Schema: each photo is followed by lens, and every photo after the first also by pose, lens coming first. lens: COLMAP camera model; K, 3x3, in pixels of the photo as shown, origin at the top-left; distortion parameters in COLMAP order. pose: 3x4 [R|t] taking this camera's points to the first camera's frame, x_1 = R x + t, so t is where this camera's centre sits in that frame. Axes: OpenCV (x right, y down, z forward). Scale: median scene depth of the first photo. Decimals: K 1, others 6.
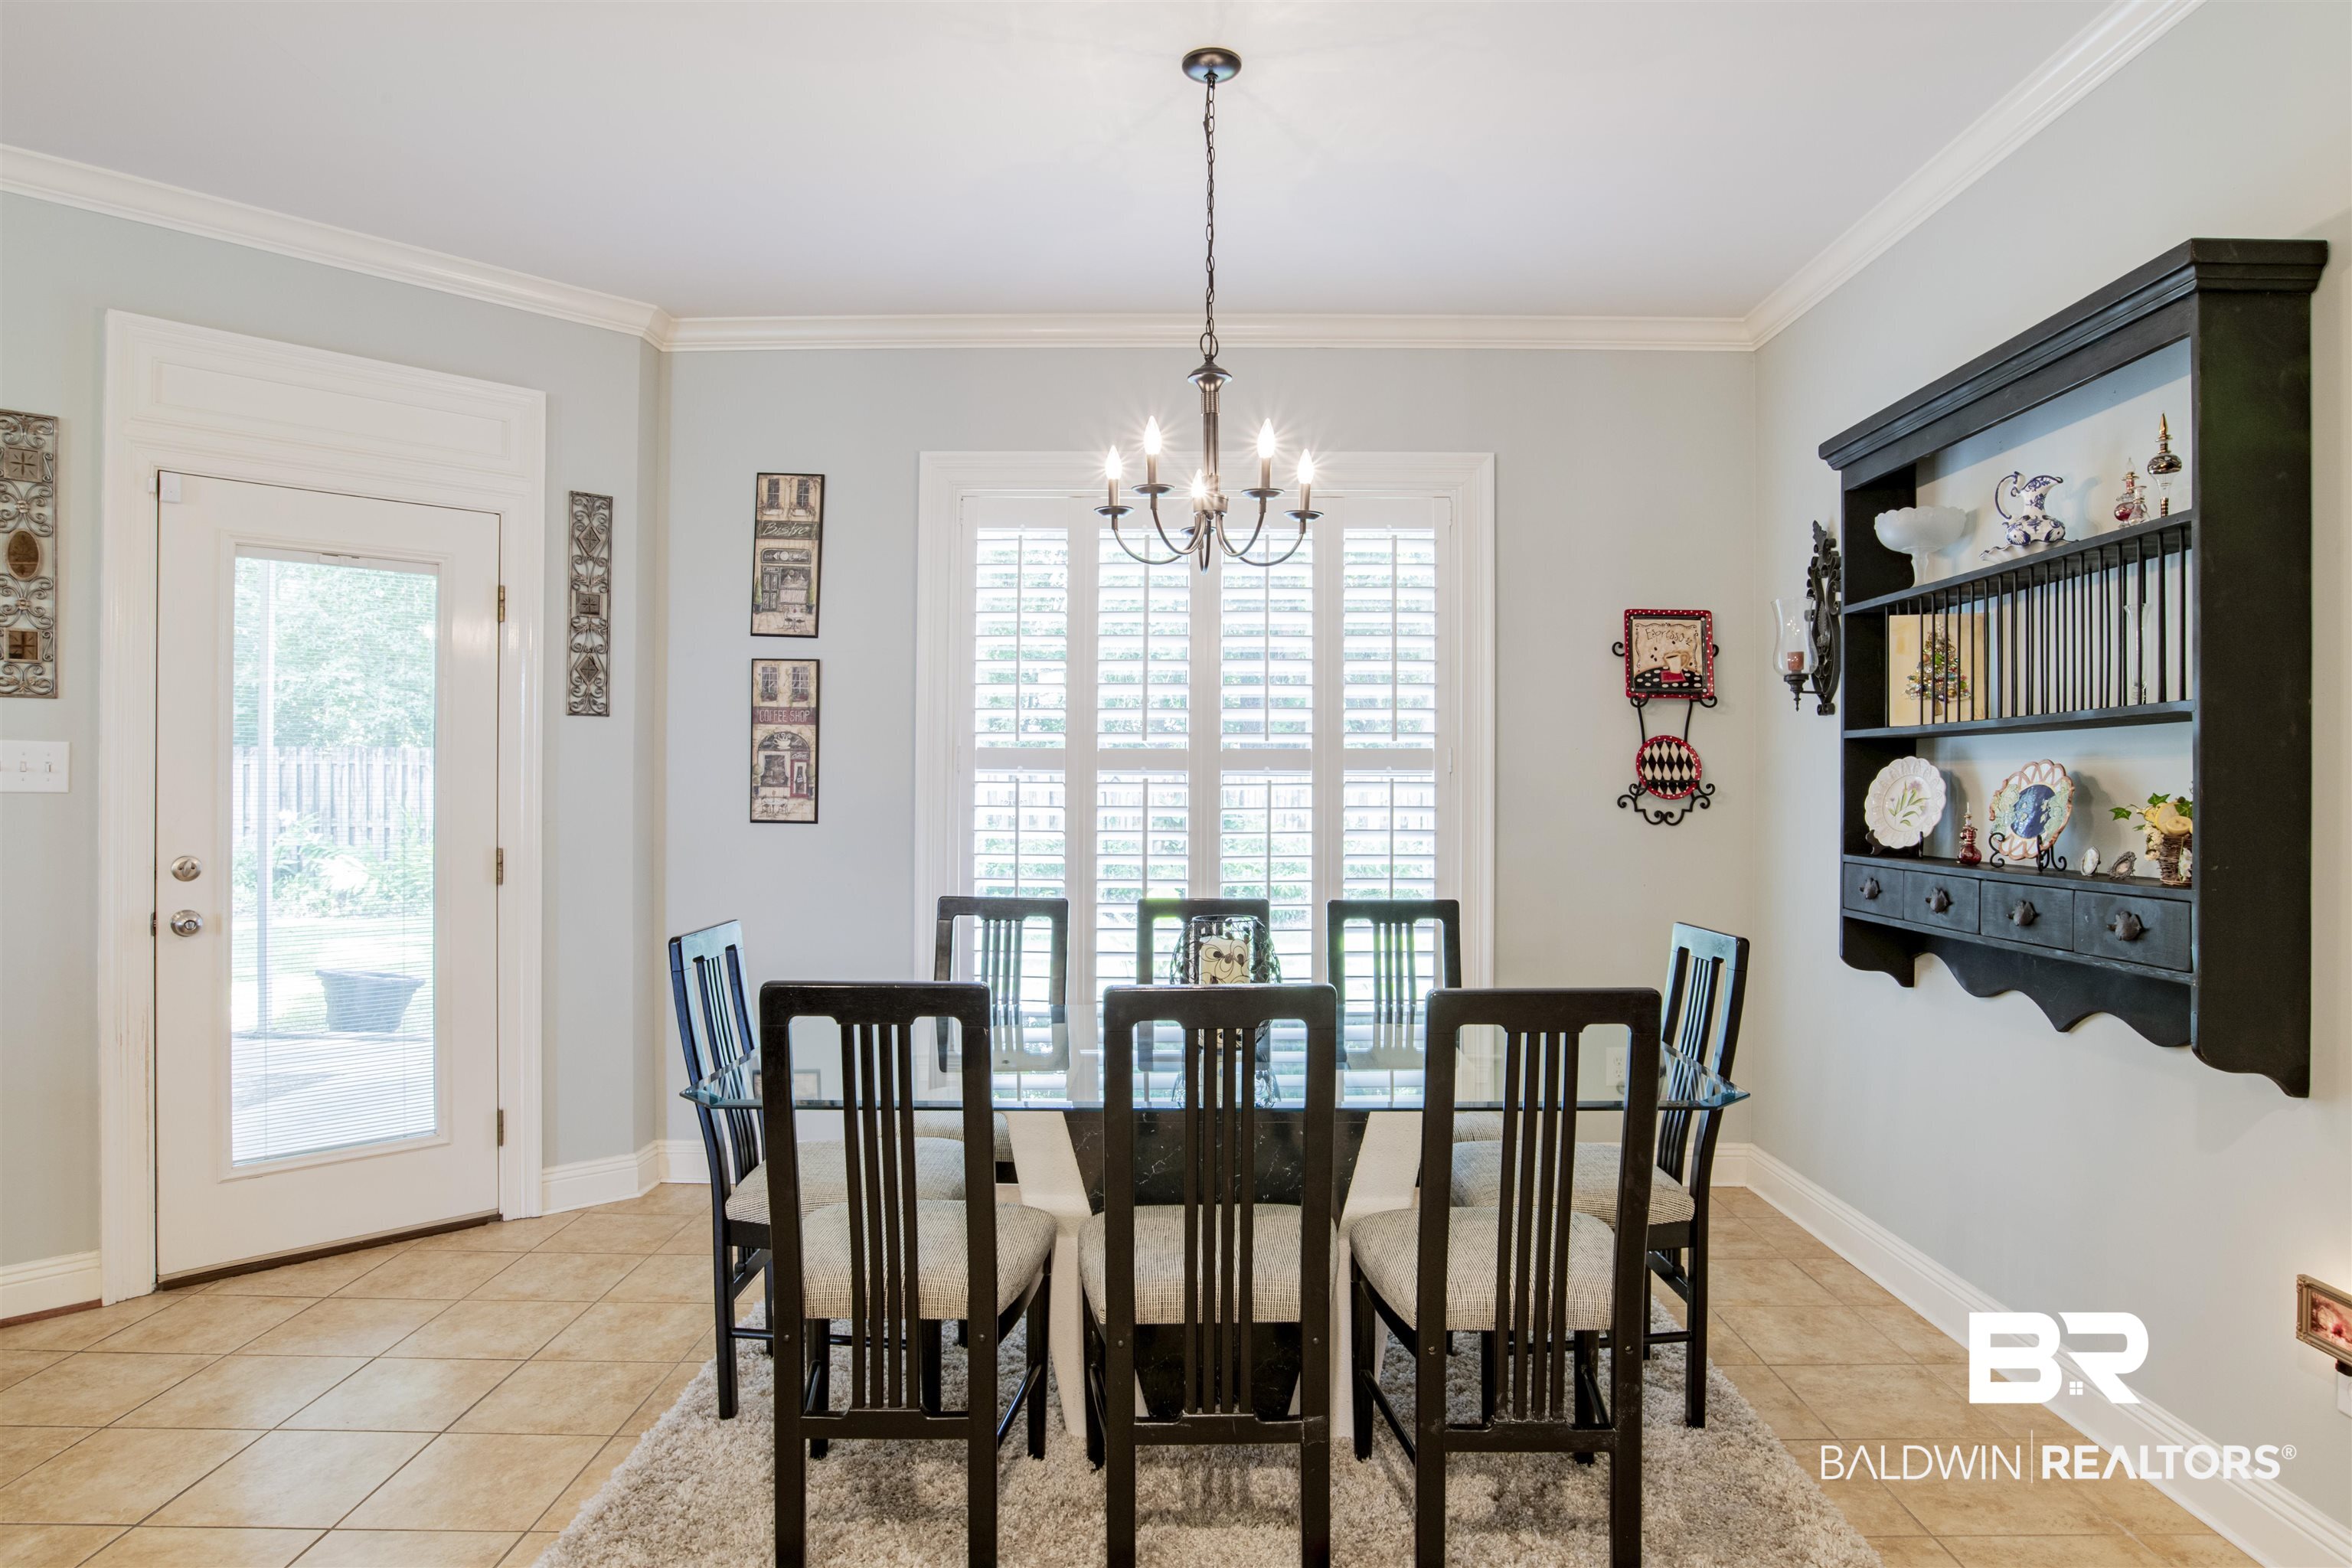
lens RADIAL K [[1349.8, 0, 1188.4], [0, 1349.8, 771.4], [0, 0, 1]] dist [-0.038071, 0.000193]
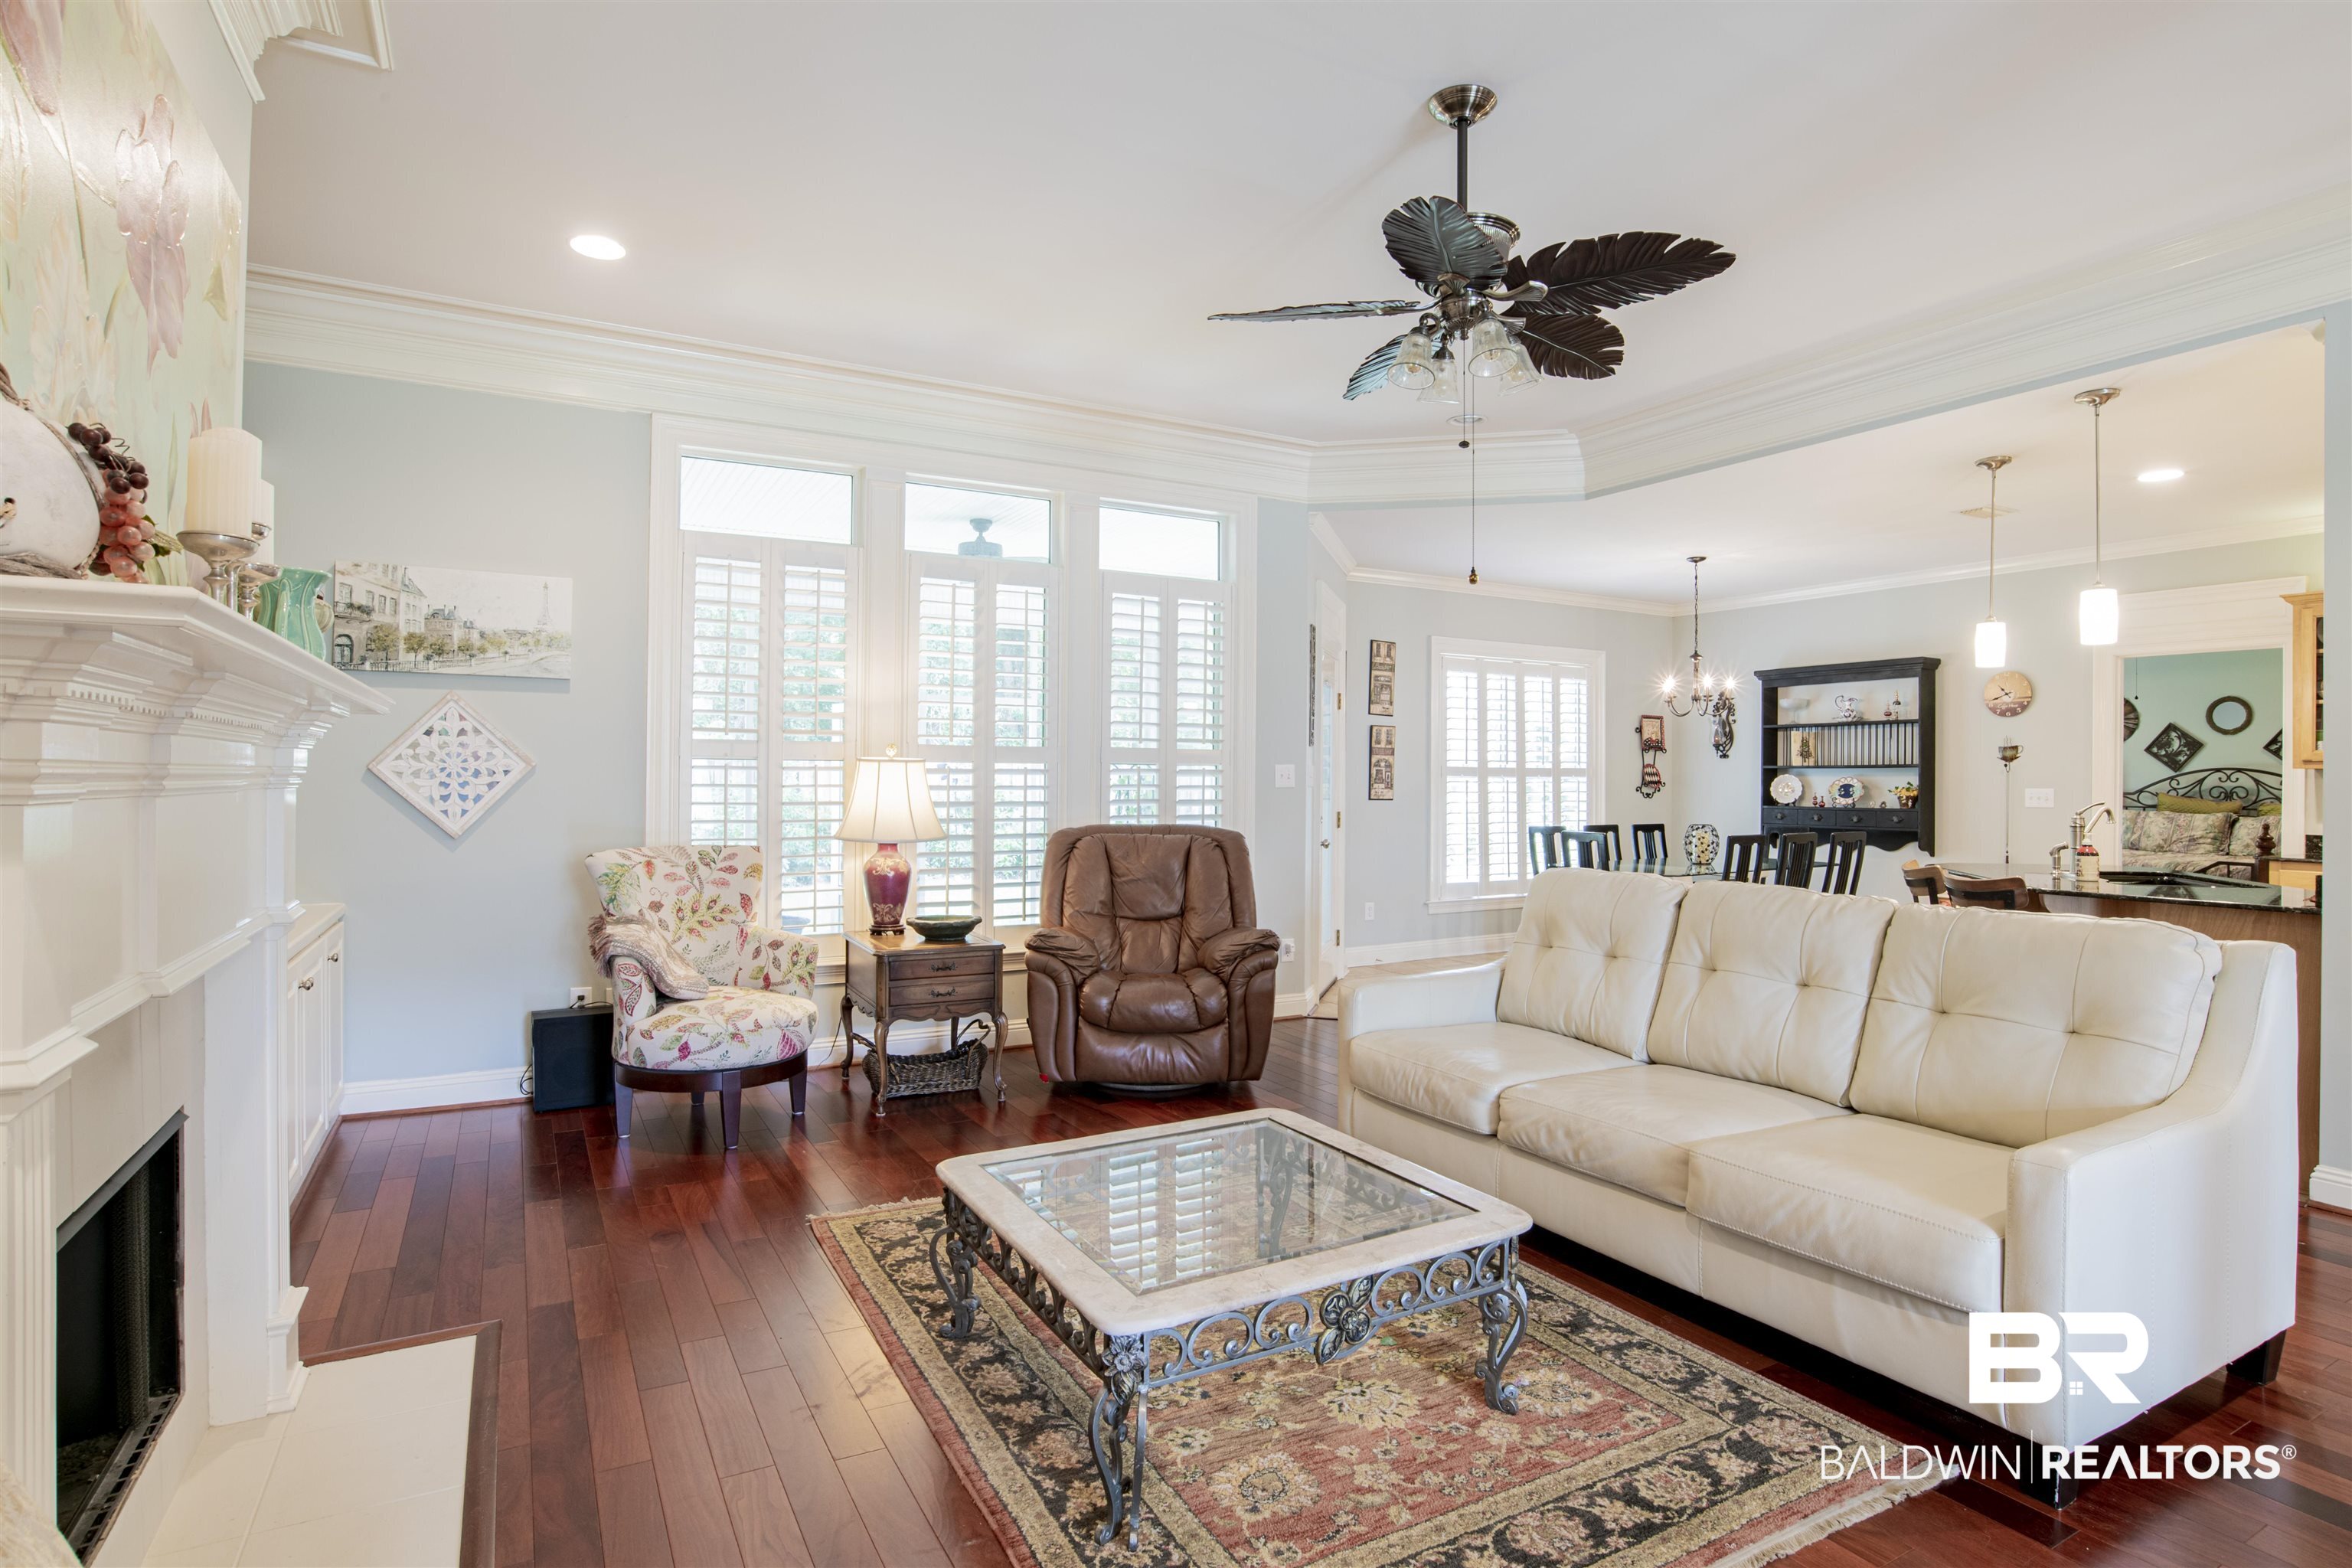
lens RADIAL K [[1219.3, 0, 1182.9], [0, 1219.3, 776.2], [0, 0, 1]] dist [-0.044370, 0.014589]
pose [[0.861148, 0.003506, 0.508343, -1.642198], [-0.007683, 0.999952, 0.006120, -0.010290], [-0.508297, -0.009176, 0.861133, -0.573922]]
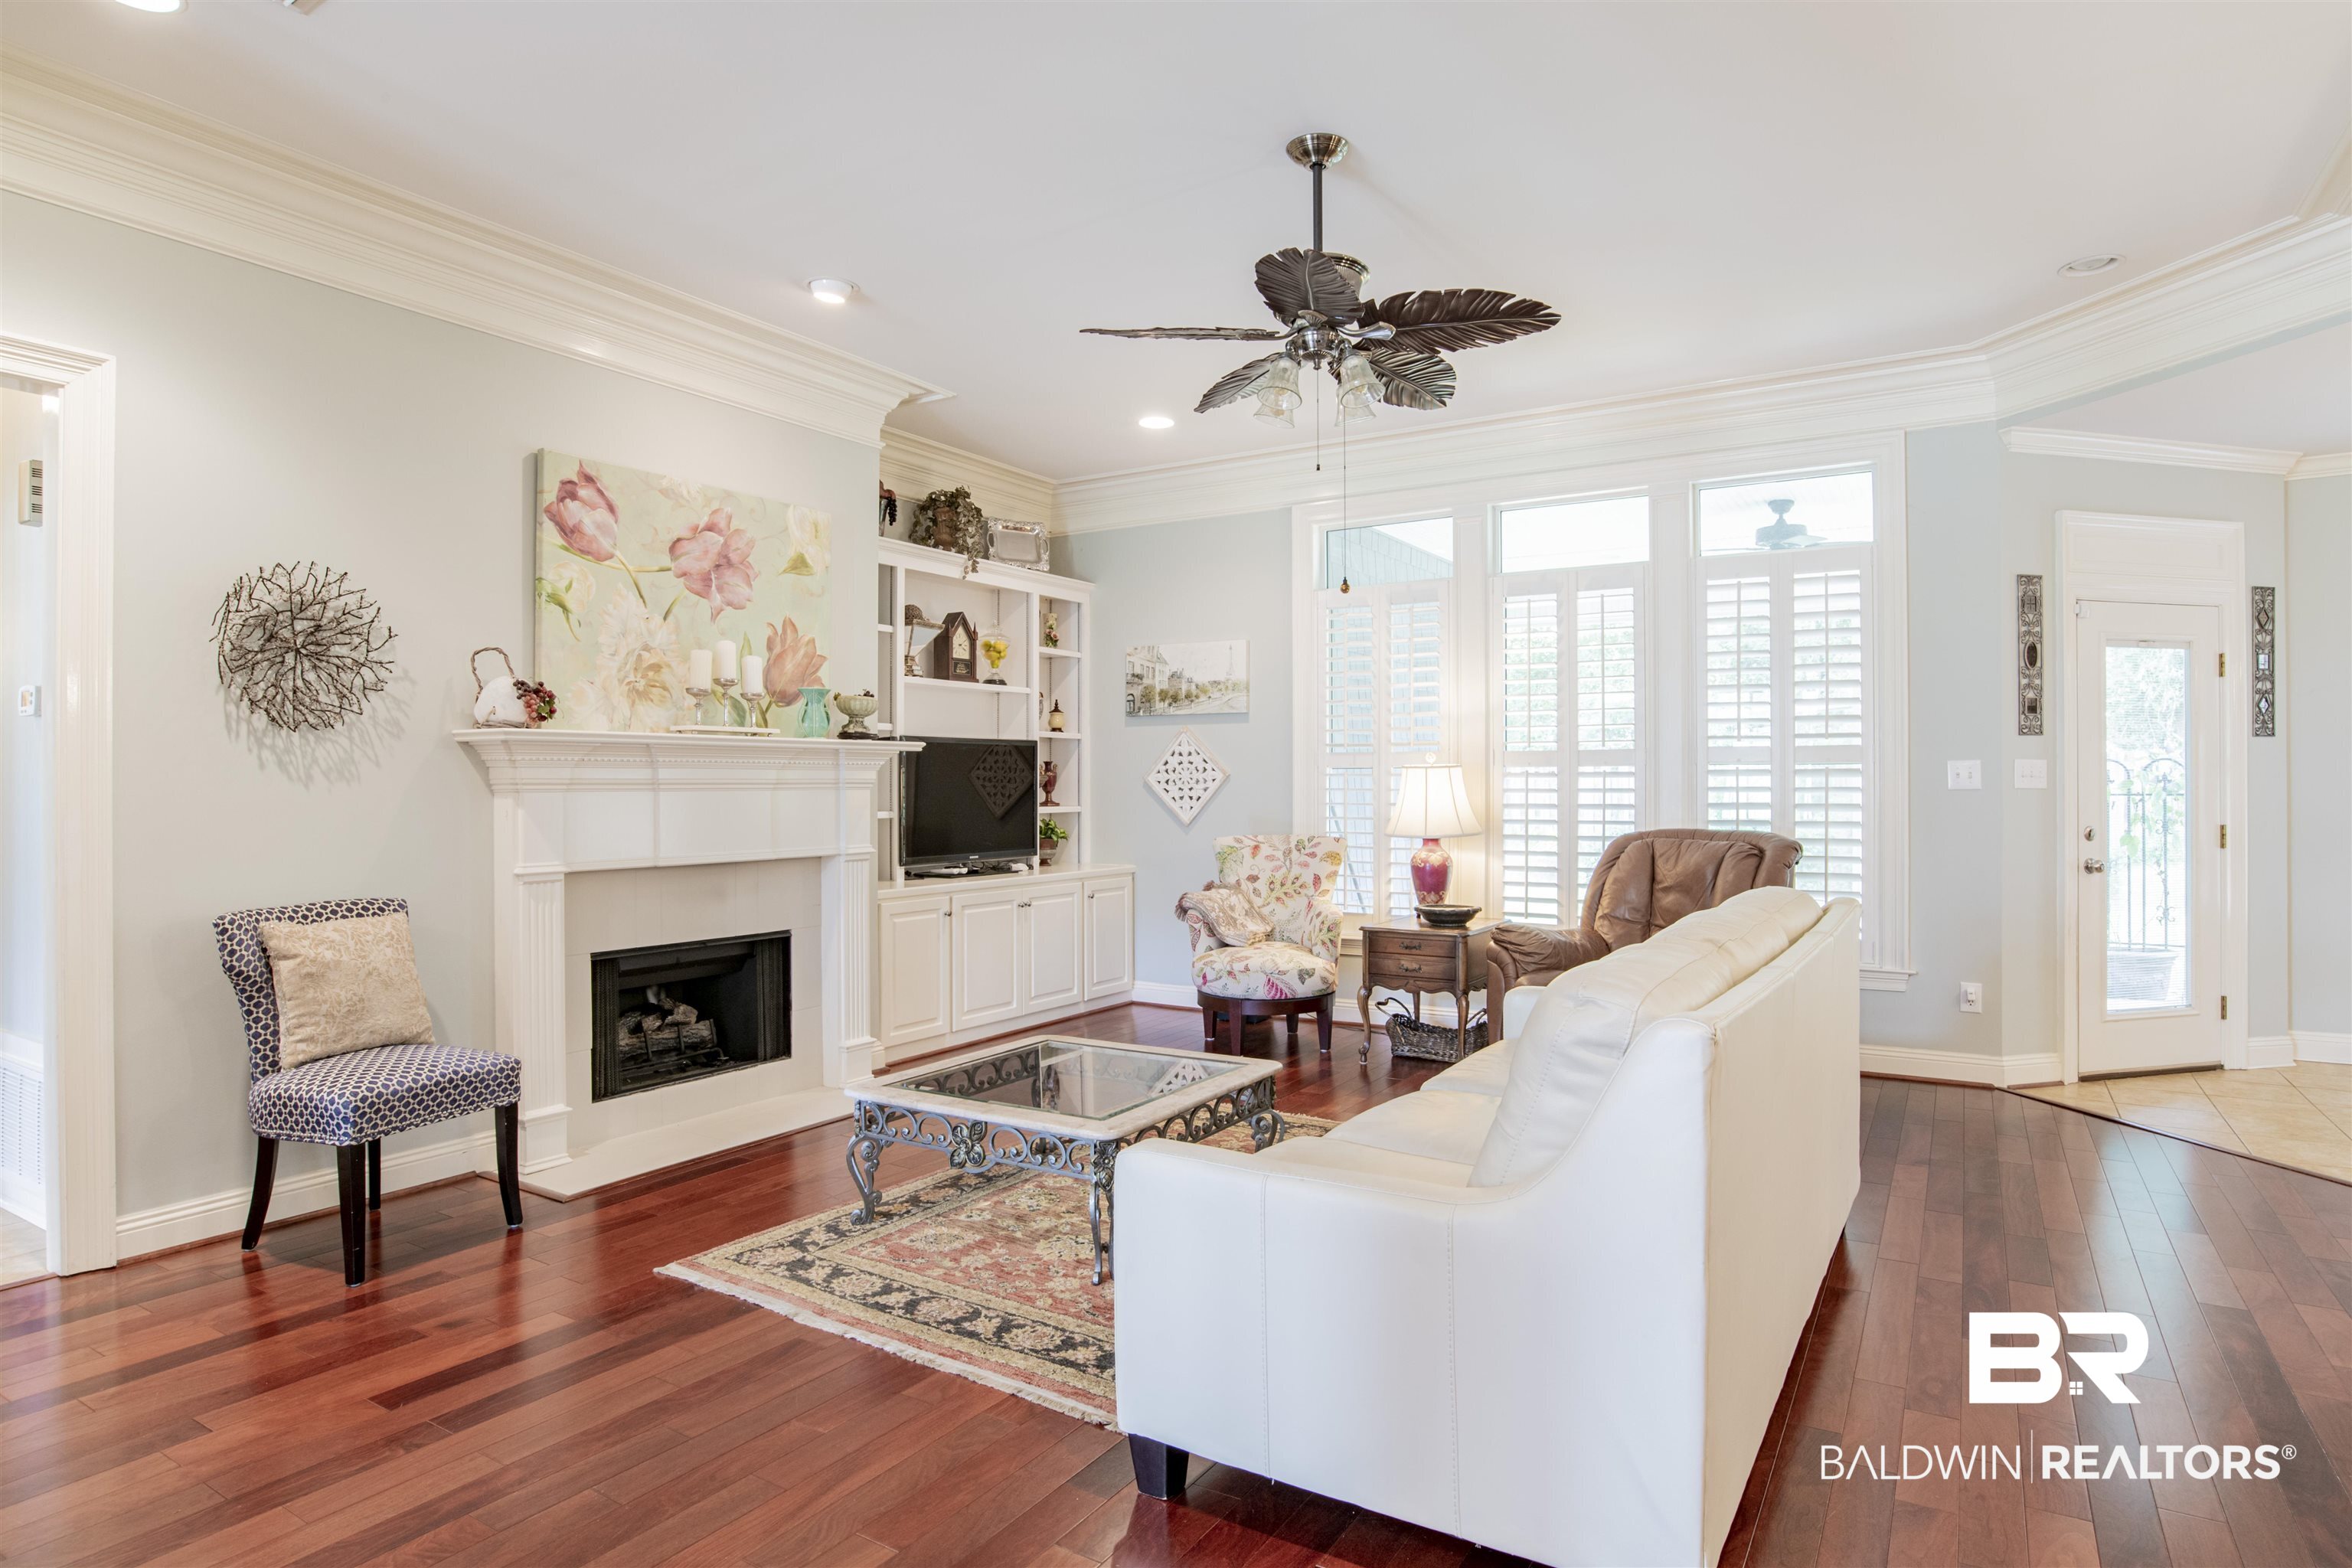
lens RADIAL K [[1302.5, 0, 1176.6], [0, 1302.5, 780.4], [0, 0, 1]] dist [-0.051412, 0.017415]
pose [[0.851740, -0.005828, -0.523933, -0.721215], [0.007412, 0.999972, 0.000926, -0.004069], [0.523913, -0.004673, 0.851759, -0.803436]]
